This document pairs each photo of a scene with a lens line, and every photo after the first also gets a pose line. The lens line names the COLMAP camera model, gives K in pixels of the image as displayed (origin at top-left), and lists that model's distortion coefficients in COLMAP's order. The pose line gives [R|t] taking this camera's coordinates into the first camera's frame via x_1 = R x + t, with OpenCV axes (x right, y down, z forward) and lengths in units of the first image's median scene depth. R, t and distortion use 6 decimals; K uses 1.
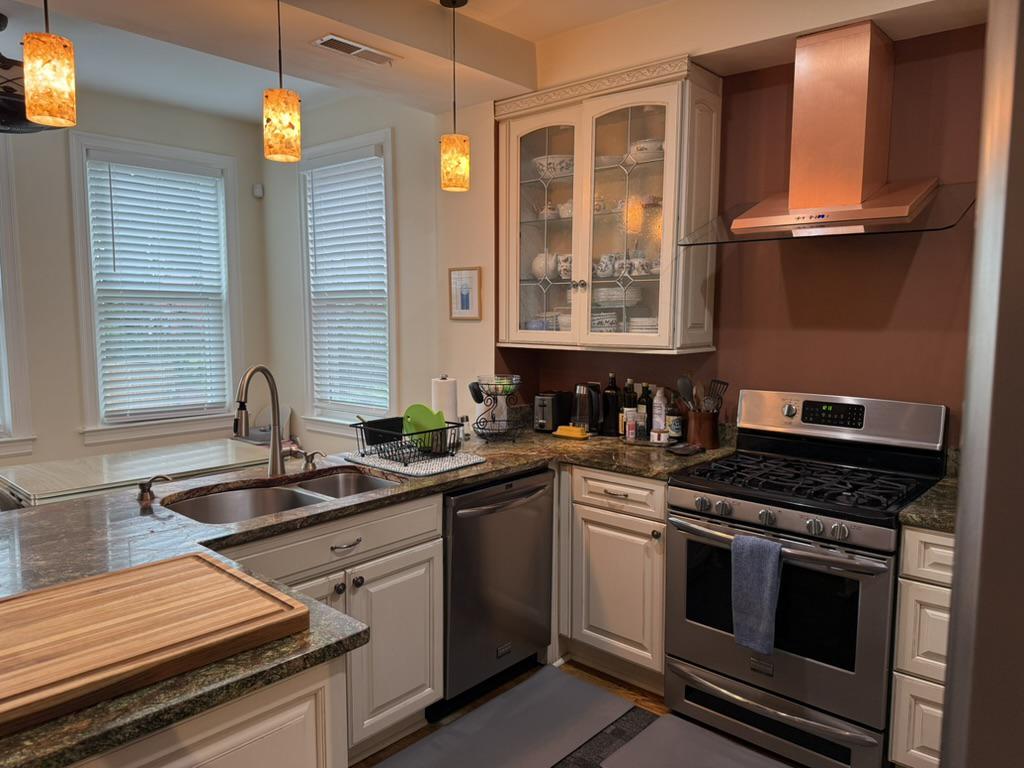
lens RADIAL K [[727.5, 0, 515.0], [0, 727.5, 381.8], [0, 0, 1]] dist [0.023914, -0.019966]
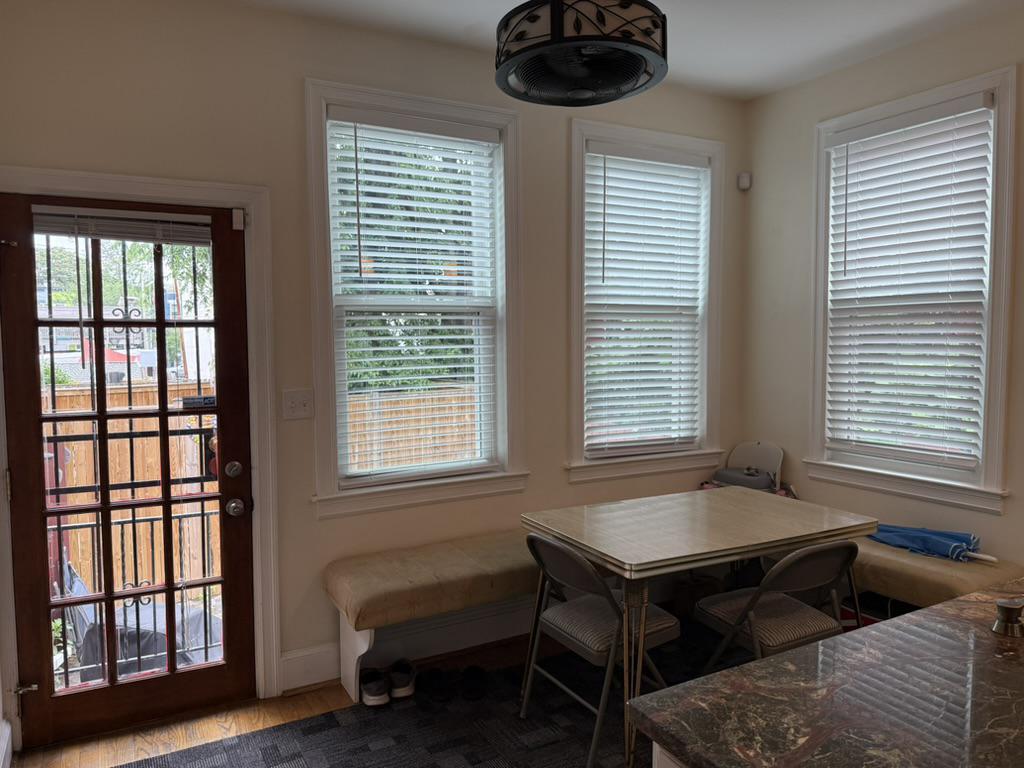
lens RADIAL K [[727.5, 0, 506.8], [0, 727.5, 387.0], [0, 0, 1]] dist [0.023914, -0.019966]
pose [[0.942621, 0.013751, -0.333582, -0.355769], [-0.024538, 0.999303, -0.028147, -0.000577], [0.332962, 0.034718, 0.942301, 0.157046]]
